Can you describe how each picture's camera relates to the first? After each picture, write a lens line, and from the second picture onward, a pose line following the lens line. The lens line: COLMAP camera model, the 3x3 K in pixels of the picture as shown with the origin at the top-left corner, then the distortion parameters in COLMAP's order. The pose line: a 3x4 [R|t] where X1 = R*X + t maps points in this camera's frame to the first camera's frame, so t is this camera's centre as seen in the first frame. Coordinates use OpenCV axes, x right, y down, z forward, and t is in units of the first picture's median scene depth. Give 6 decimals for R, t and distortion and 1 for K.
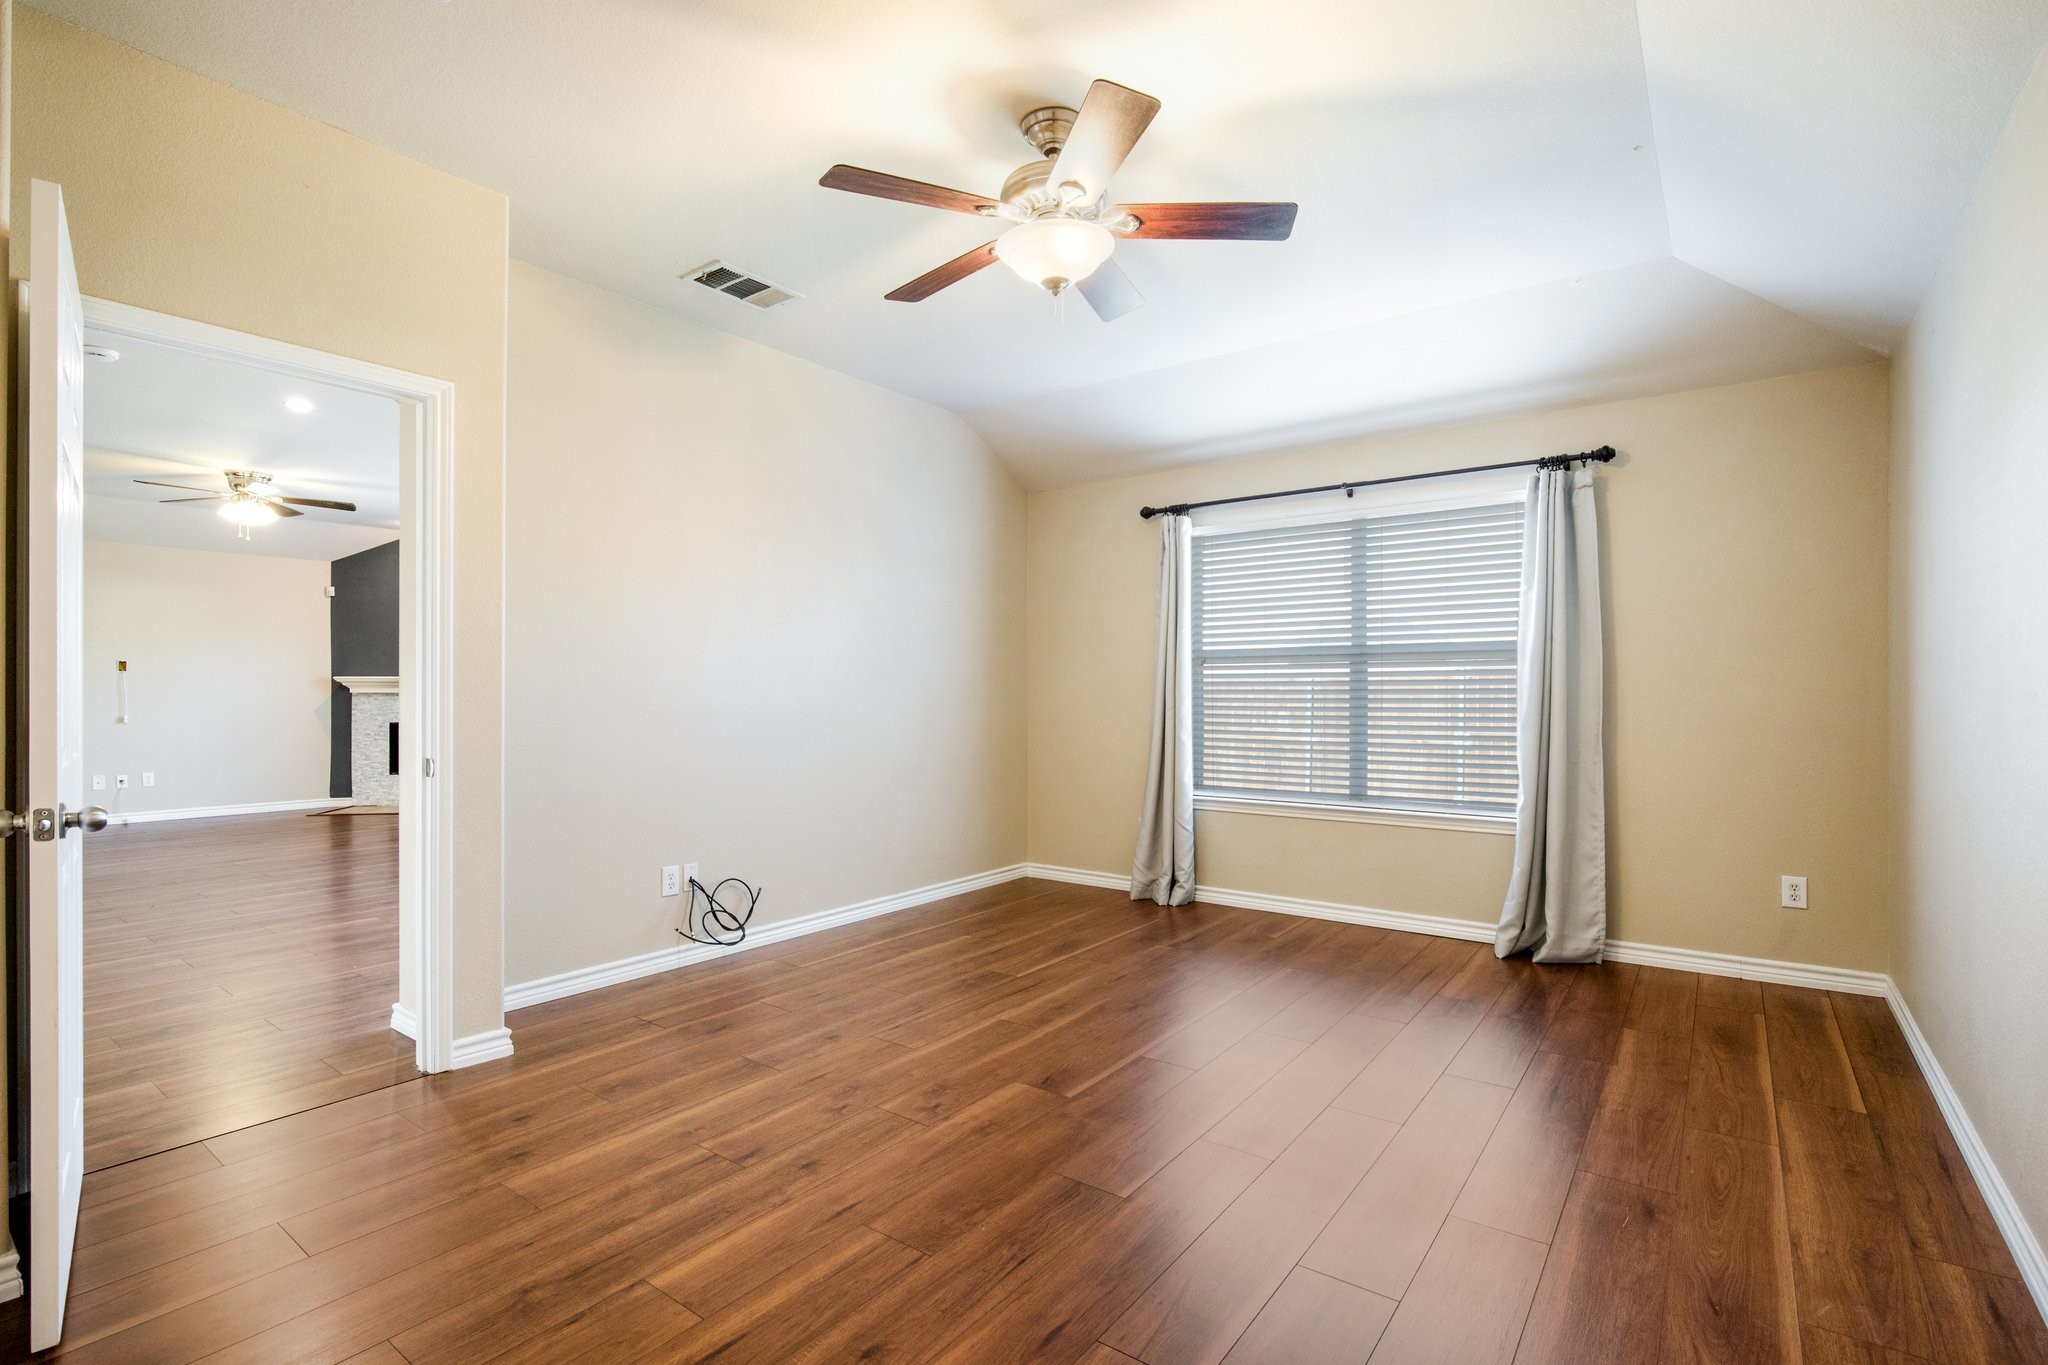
lens RADIAL K [[957.4, 0, 1031.2], [0, 957.4, 691.6], [0, 0, 1]] dist [-0.008964, 0.000579]
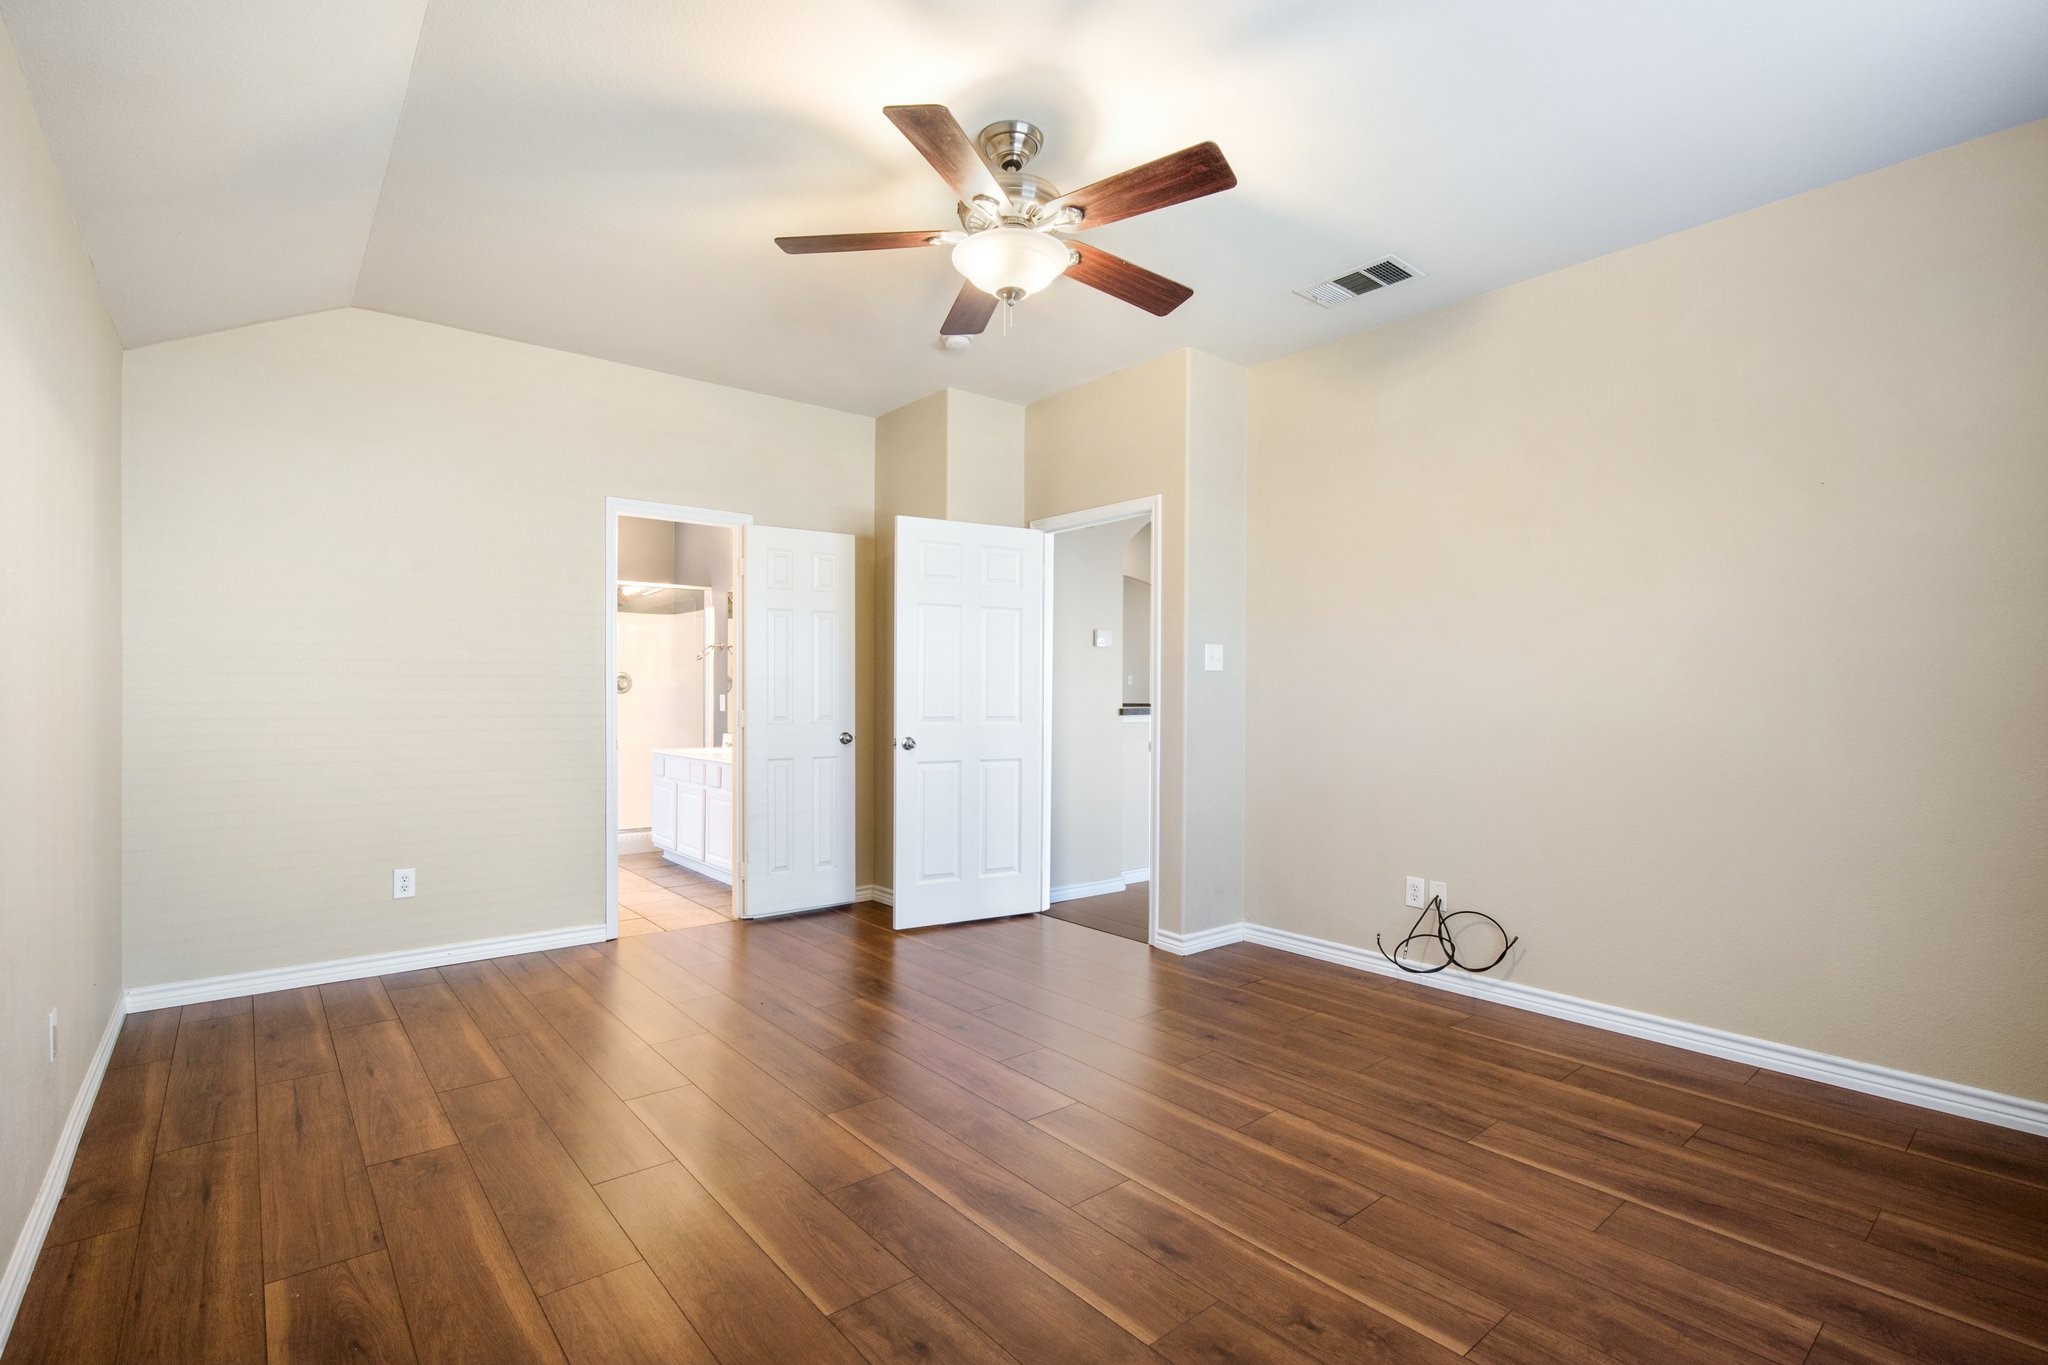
lens RADIAL K [[957.4, 0, 1031.2], [0, 957.4, 691.6], [0, 0, 1]] dist [-0.008964, 0.000579]
pose [[-0.243525, -0.006082, -0.969876, 0.717766], [-0.003997, 0.999978, -0.005268, -0.001739], [0.969886, 0.002593, -0.243544, 0.912834]]
